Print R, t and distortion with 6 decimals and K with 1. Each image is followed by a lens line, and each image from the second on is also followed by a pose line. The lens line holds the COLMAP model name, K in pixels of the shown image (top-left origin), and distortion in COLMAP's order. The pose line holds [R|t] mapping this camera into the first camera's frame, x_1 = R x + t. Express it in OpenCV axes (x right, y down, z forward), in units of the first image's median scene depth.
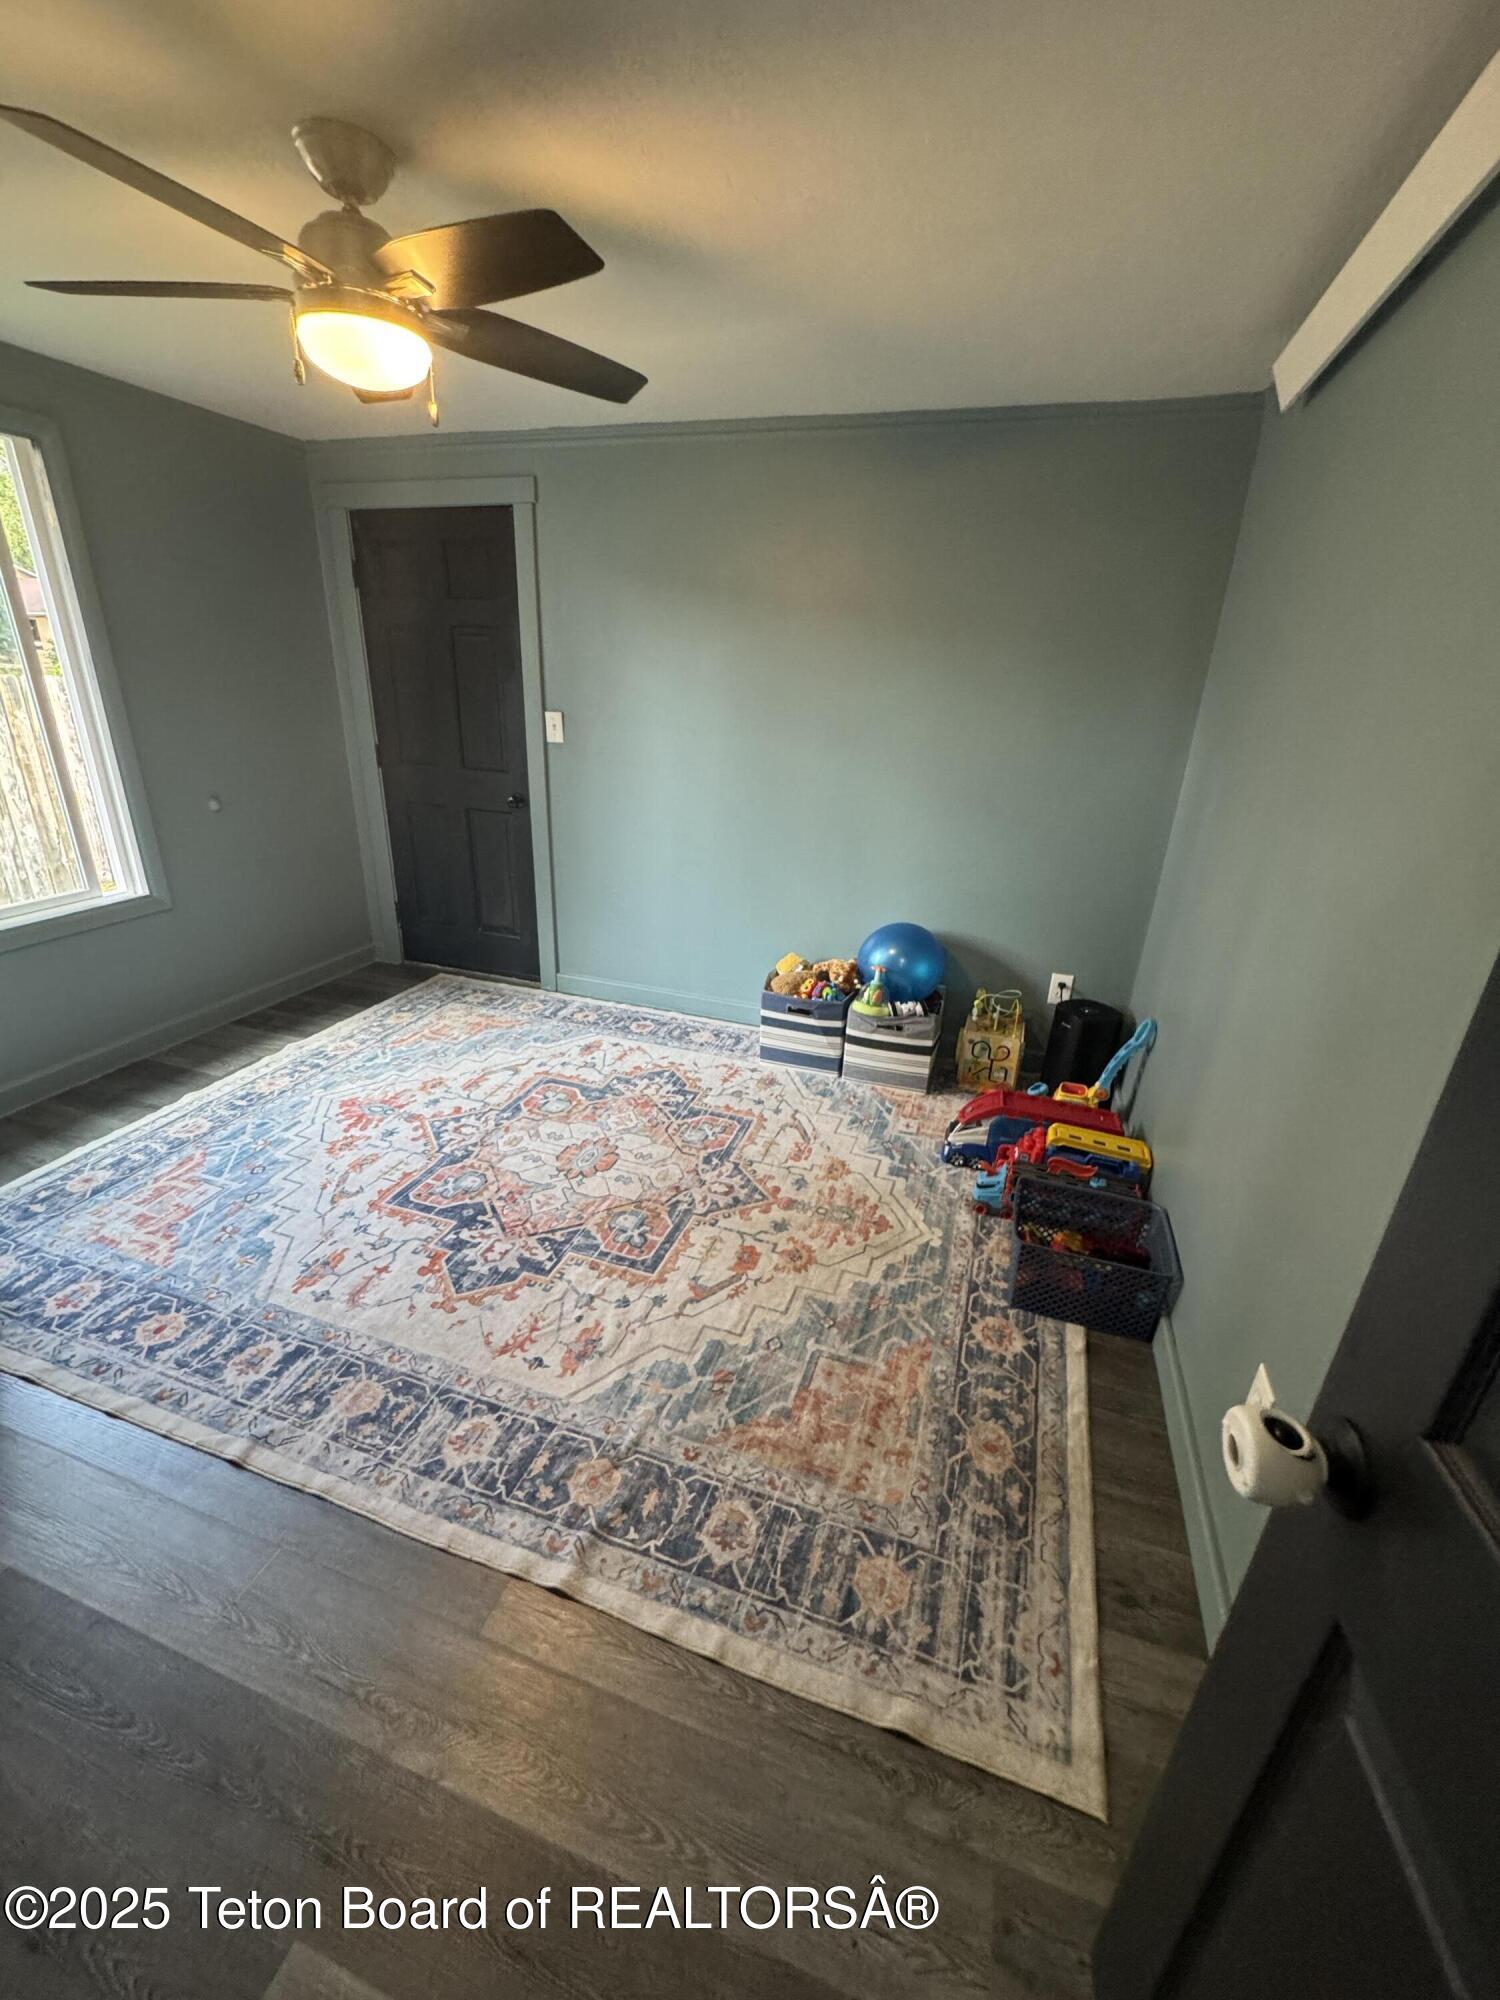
lens RADIAL K [[805.1, 0, 748.3], [0, 805.1, 1001.3], [0, 0, 1]] dist [-0.005593, 0.000890]
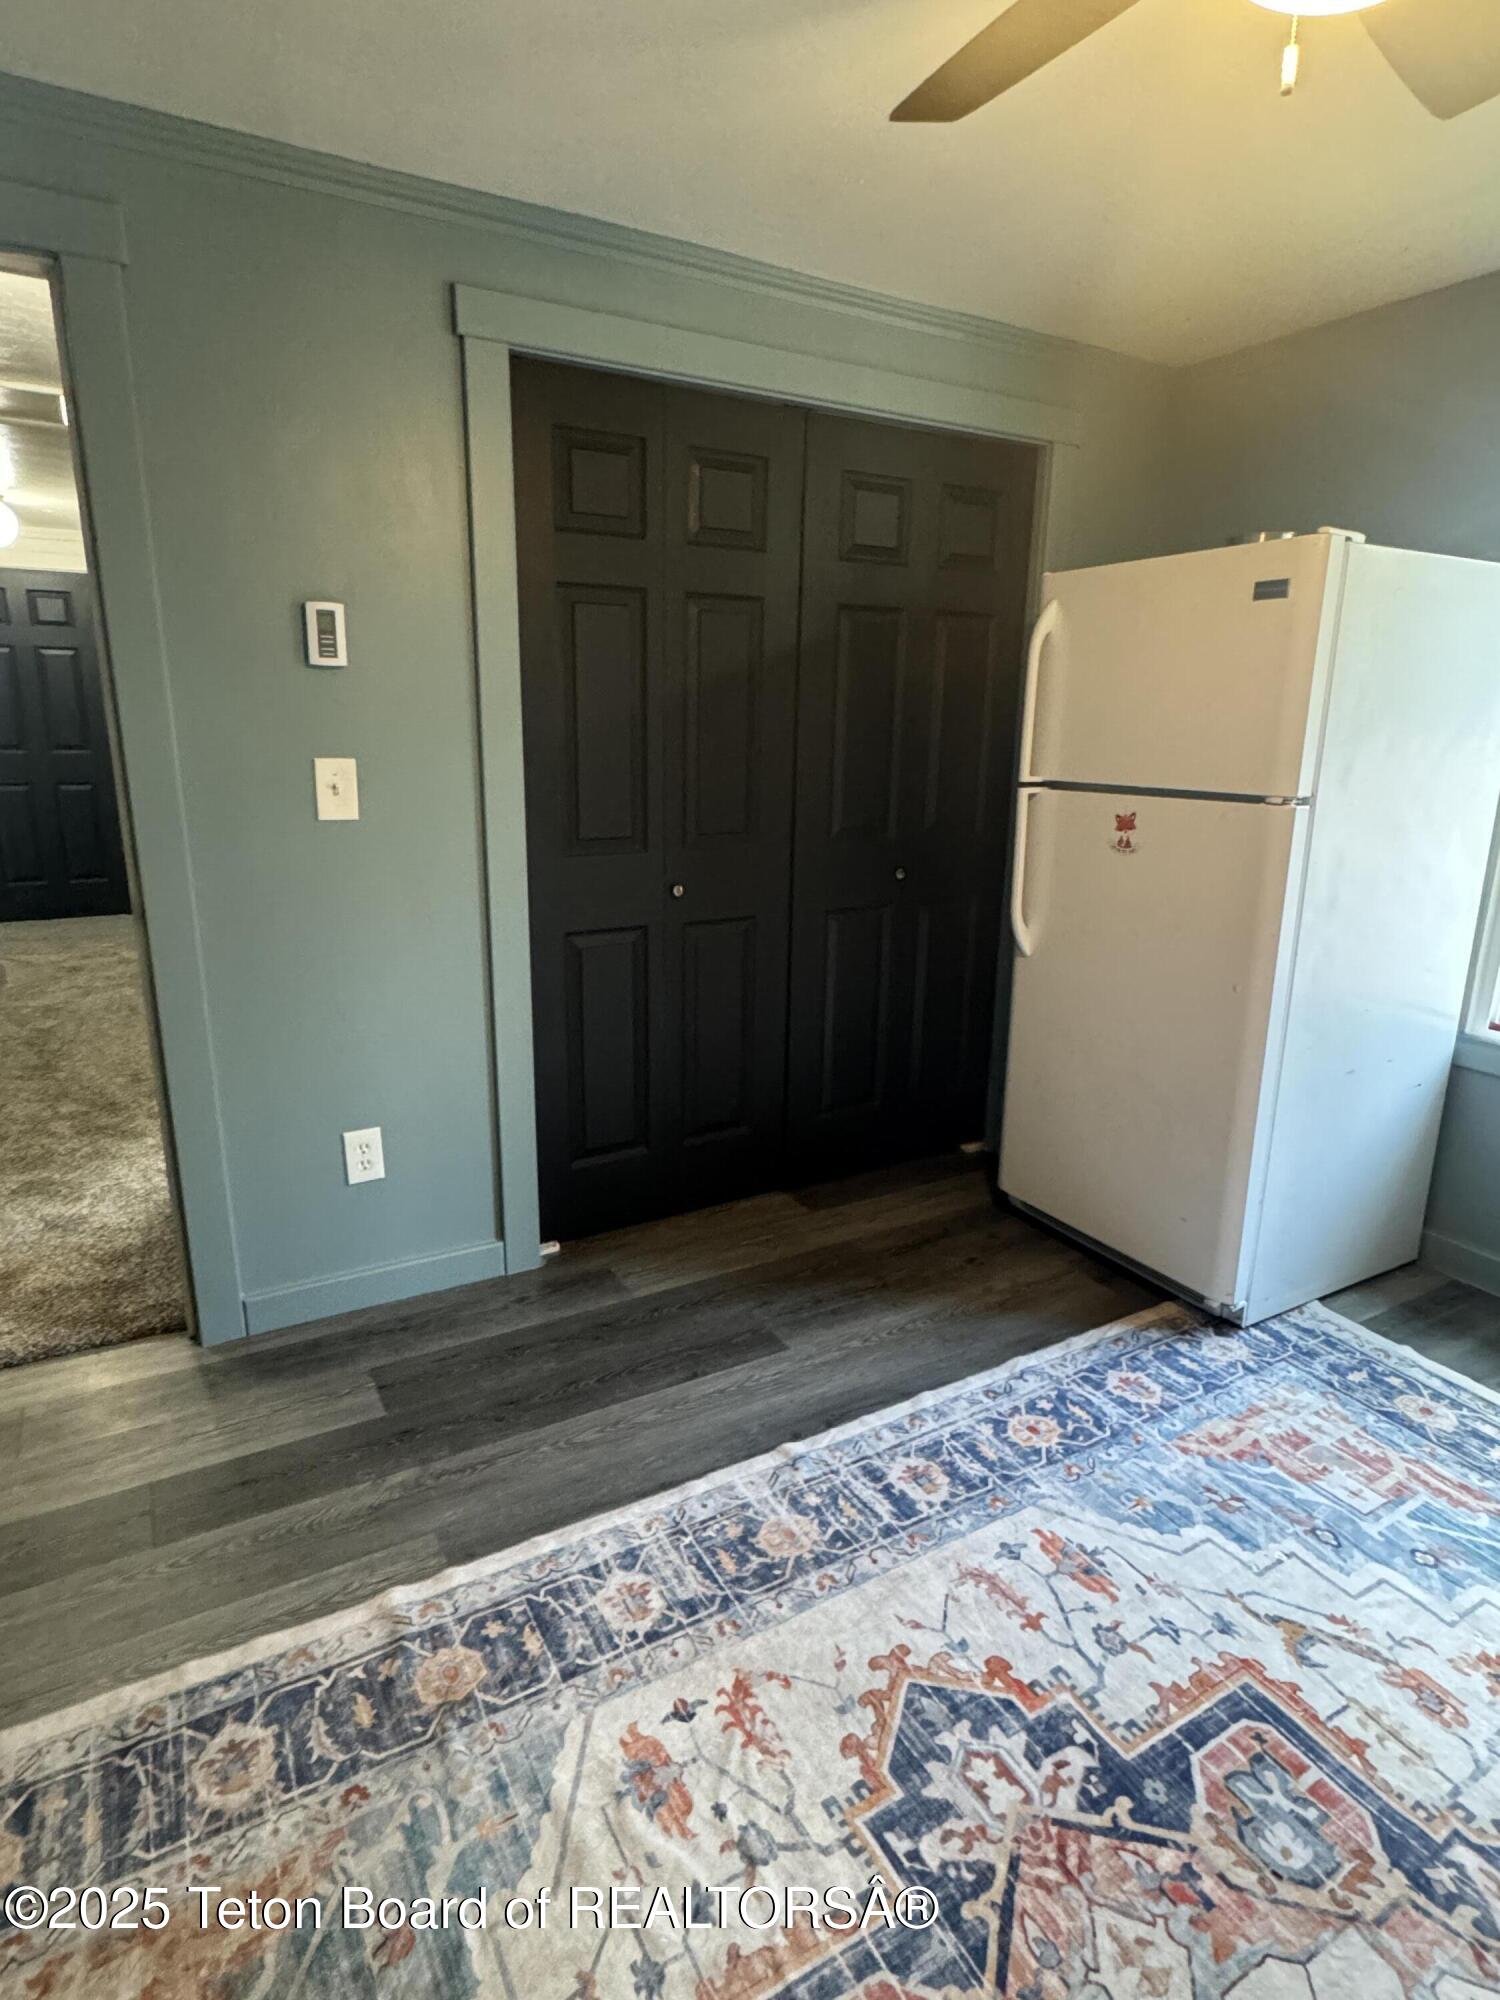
lens RADIAL K [[1094.4, 0, 754.8], [0, 1094.4, 1007.8], [0, 0, 1]] dist [0.000969, -0.001045]
pose [[-0.661393, 0.149022, -0.735087, 0.246741], [-0.320646, 0.829812, 0.456725, -0.415935], [0.678046, 0.537777, -0.501048, 1.251013]]
